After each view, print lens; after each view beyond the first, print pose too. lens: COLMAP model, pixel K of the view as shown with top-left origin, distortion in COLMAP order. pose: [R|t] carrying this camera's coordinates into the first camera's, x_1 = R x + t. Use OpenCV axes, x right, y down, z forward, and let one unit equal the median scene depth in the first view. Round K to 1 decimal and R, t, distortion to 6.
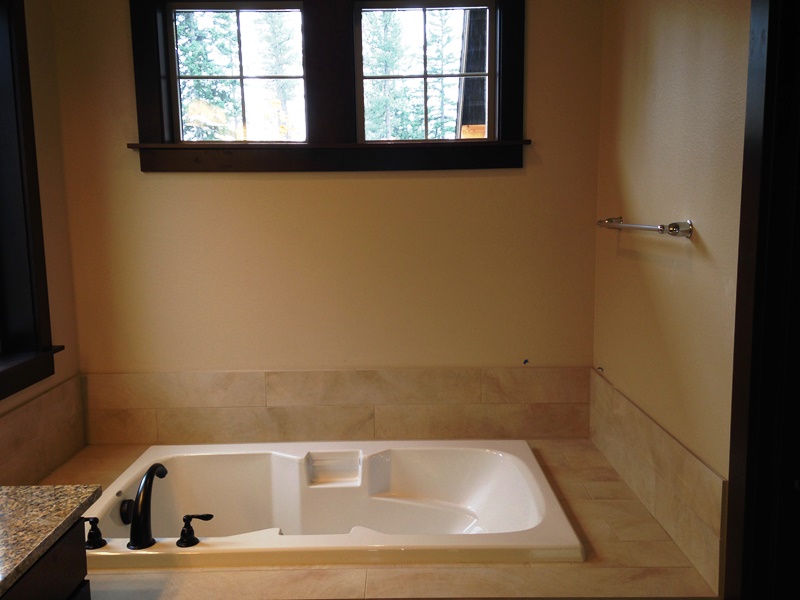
lens RADIAL K [[704.5, 0, 400.9], [0, 704.5, 285.9], [0, 0, 1]] dist [0.059605, -0.015358]
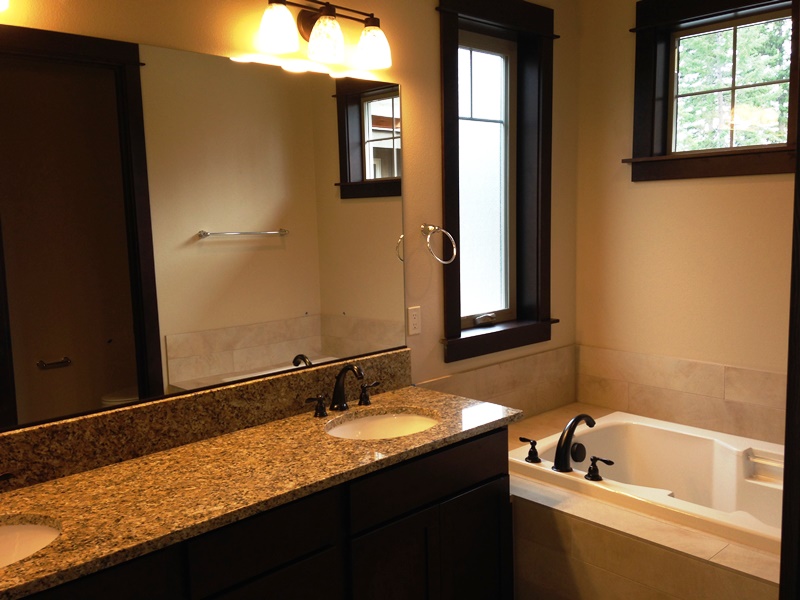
lens RADIAL K [[673.0, 0, 400.0], [0, 673.0, 300.0], [0, 0, 1]] dist [-0.002058, 0.001704]
pose [[0.673835, 0.084030, -0.734088, 0.220352], [-0.072627, 0.996234, 0.047371, 0.011094], [0.735303, 0.021394, 0.677400, -0.042429]]
